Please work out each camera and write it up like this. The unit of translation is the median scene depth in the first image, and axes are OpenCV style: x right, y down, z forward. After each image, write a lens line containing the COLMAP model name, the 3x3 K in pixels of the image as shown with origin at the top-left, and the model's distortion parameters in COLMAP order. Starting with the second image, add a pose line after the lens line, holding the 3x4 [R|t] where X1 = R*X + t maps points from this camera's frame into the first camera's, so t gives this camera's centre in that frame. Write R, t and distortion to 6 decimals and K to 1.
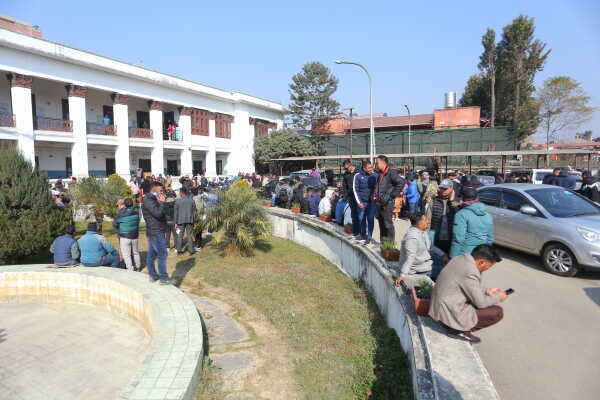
lens RADIAL K [[342.4, 0, 299.2], [0, 342.4, 194.7], [0, 0, 1]] dist [-0.040953, 0.023084]
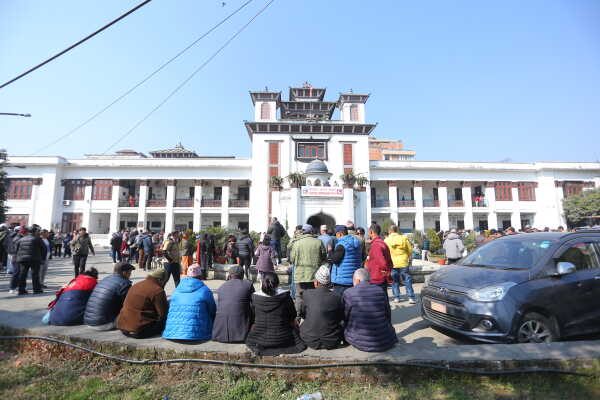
lens RADIAL K [[289.8, 0, 301.4], [0, 289.8, 198.2], [0, 0, 1]] dist [-0.065989, 0.024407]
pose [[0.549993, -0.094133, -0.829847, 0.177435], [-0.060311, 0.986557, -0.151881, 0.024910], [0.832989, 0.133582, 0.536922, -0.221454]]
